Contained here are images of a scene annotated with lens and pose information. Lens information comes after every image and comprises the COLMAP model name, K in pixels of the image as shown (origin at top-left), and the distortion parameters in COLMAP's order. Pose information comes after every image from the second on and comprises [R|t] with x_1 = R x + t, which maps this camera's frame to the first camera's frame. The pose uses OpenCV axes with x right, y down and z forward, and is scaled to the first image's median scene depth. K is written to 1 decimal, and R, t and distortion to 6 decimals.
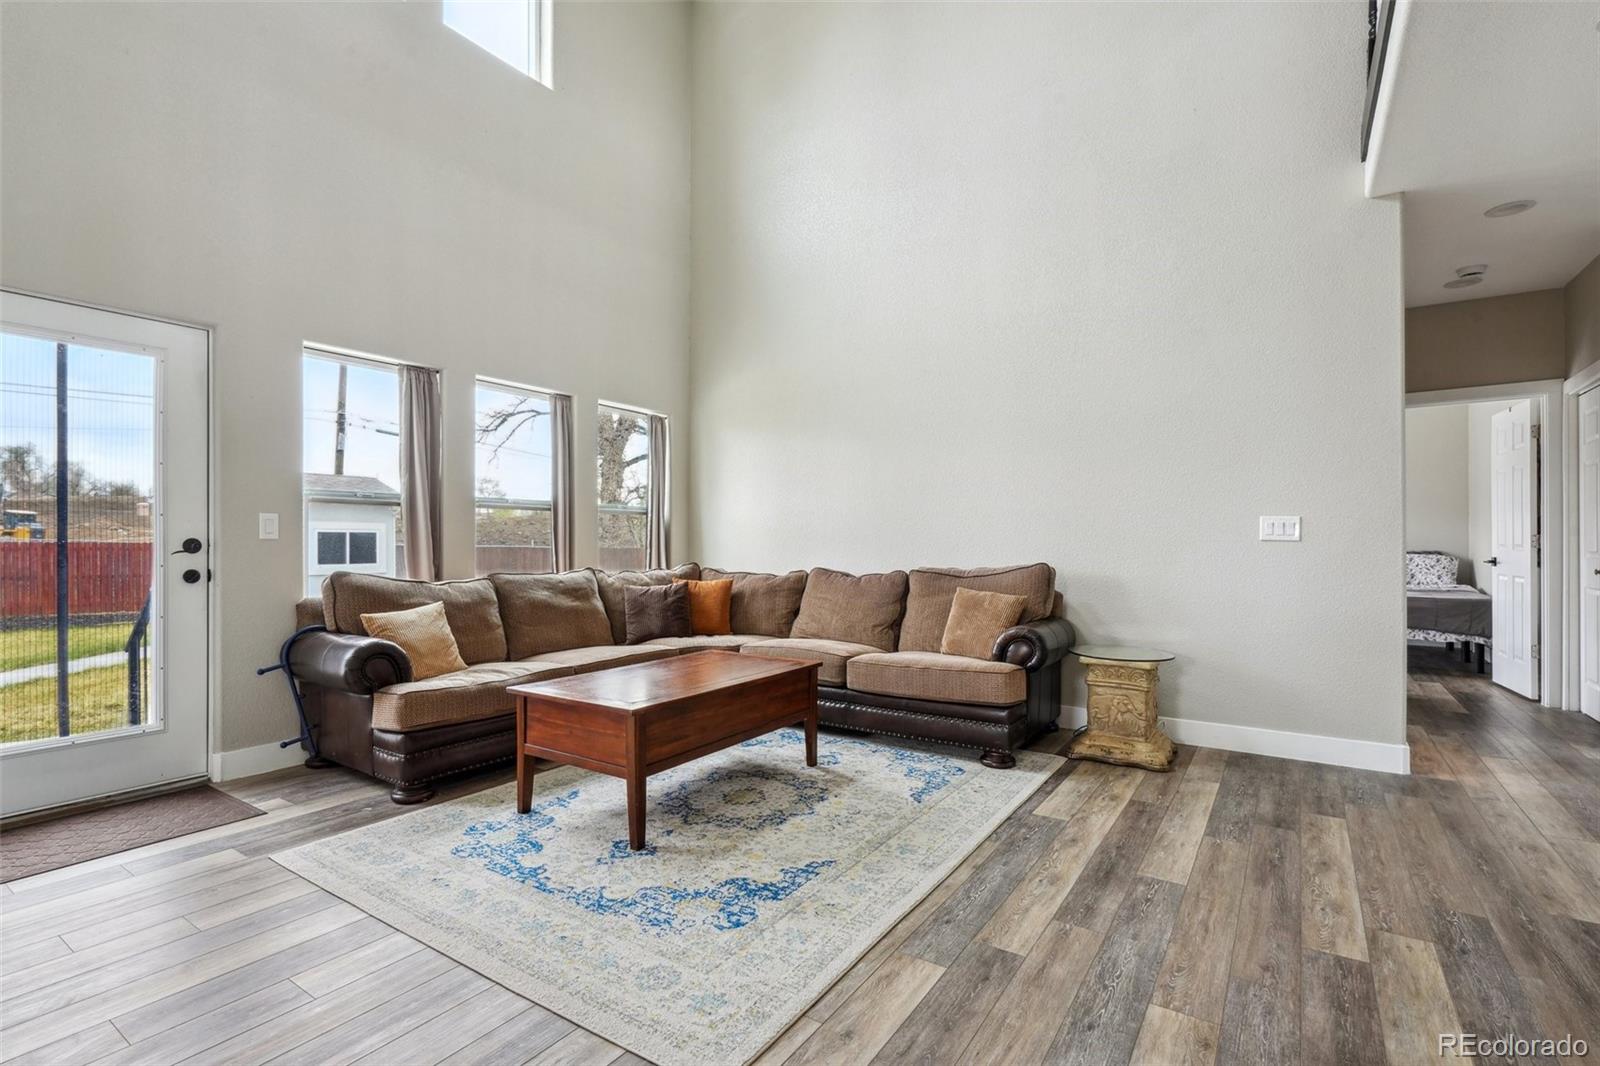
lens RADIAL K [[740.0, 0, 797.6], [0, 740.0, 538.9], [0, 0, 1]] dist [-0.001026, -0.000832]
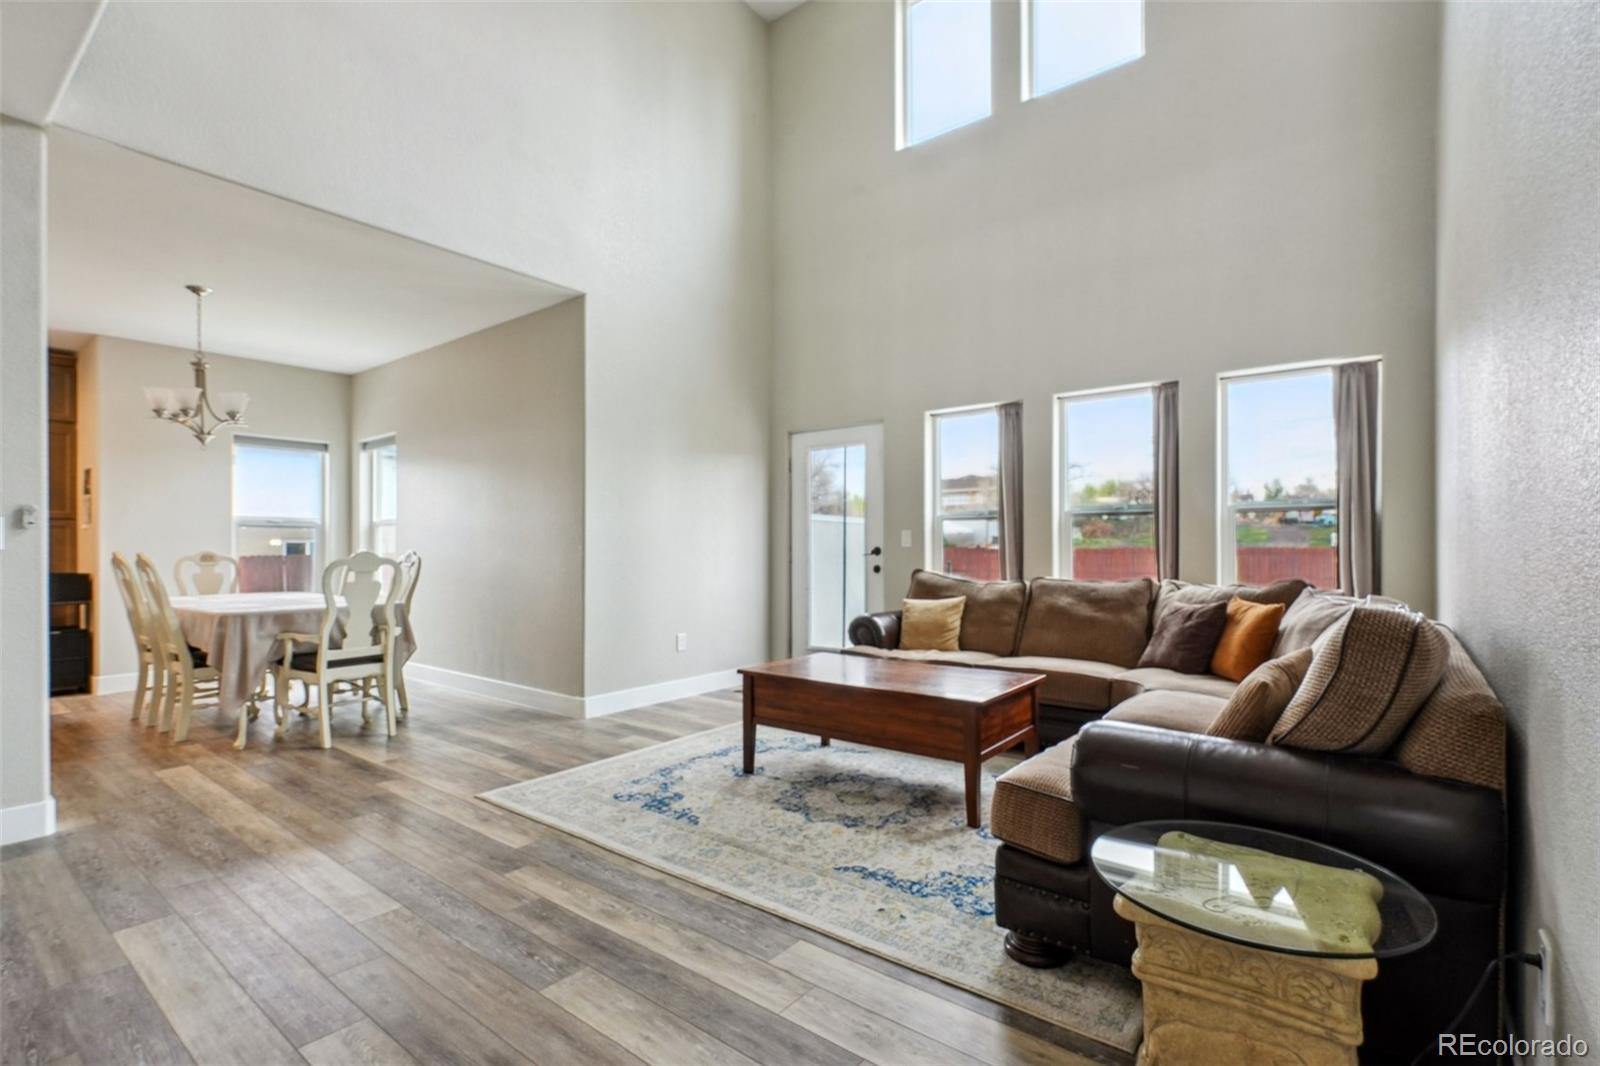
lens RADIAL K [[740.0, 0, 797.6], [0, 740.0, 538.9], [0, 0, 1]] dist [-0.001026, -0.000832]
pose [[-0.068780, -0.012289, -0.997556, 1.134696], [0.006384, 0.999898, -0.012758, 0.001617], [0.997611, -0.007246, -0.068695, 1.167911]]
